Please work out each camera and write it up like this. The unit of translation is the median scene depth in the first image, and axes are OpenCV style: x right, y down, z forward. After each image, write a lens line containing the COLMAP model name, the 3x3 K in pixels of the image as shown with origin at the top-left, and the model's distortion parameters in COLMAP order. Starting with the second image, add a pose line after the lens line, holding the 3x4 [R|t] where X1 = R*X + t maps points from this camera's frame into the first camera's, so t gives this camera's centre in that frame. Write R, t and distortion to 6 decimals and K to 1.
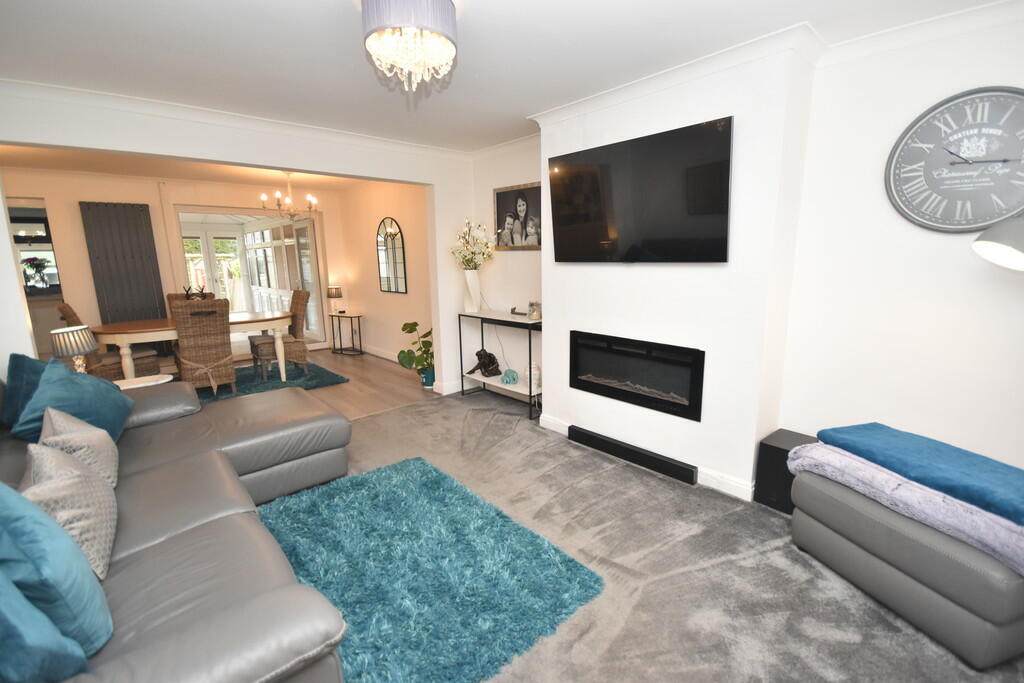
lens RADIAL K [[449.6, 0, 510.6], [0, 449.6, 340.5], [0, 0, 1]] dist [-0.000270, 0.000188]
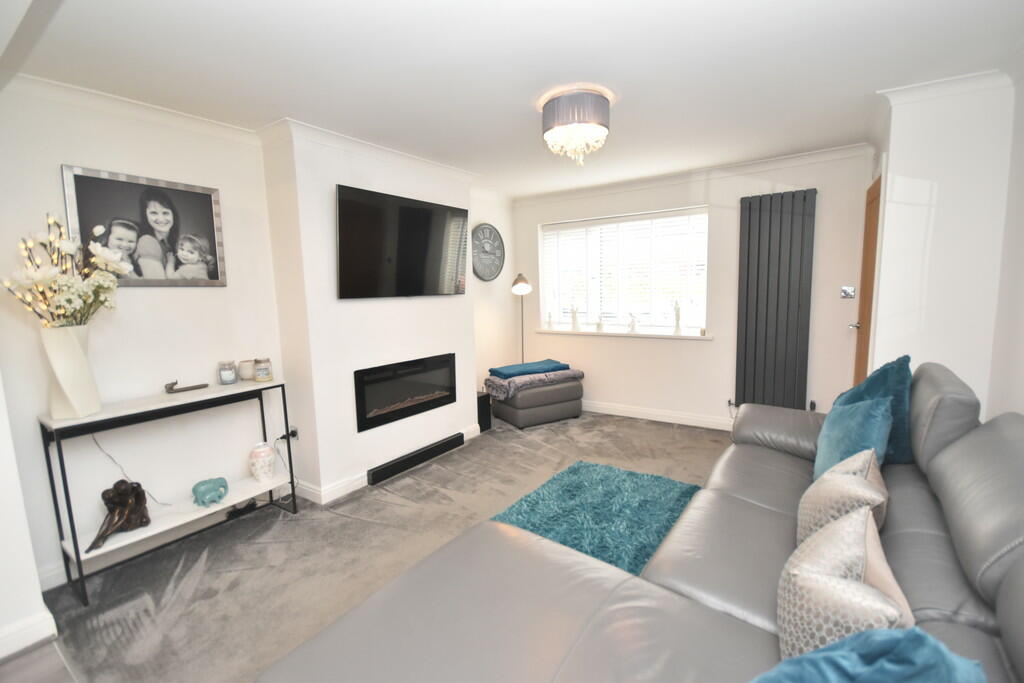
lens RADIAL K [[449.6, 0, 512.6], [0, 449.6, 345.7], [0, 0, 1]] dist [-0.000270, 0.000188]
pose [[-0.220093, -0.098915, 0.970451, -0.818339], [0.214007, 0.965713, 0.146967, -0.136902], [-0.951714, 0.240029, -0.191378, 0.839544]]
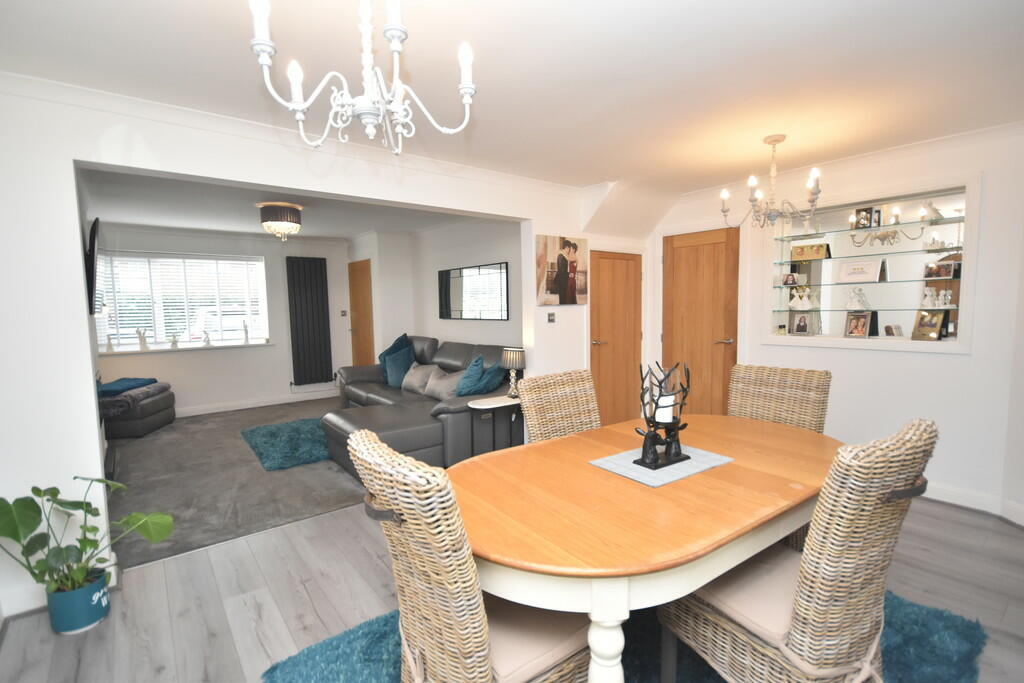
lens RADIAL K [[493.4, 0, 512.1], [0, 493.4, 344.2], [0, 0, 1]] dist [-0.000951, -0.000101]
pose [[-0.994993, 0.029976, 0.095346, -0.910165], [0.054208, 0.963314, 0.262844, -0.342651], [-0.083969, 0.266696, -0.960116, 1.966057]]
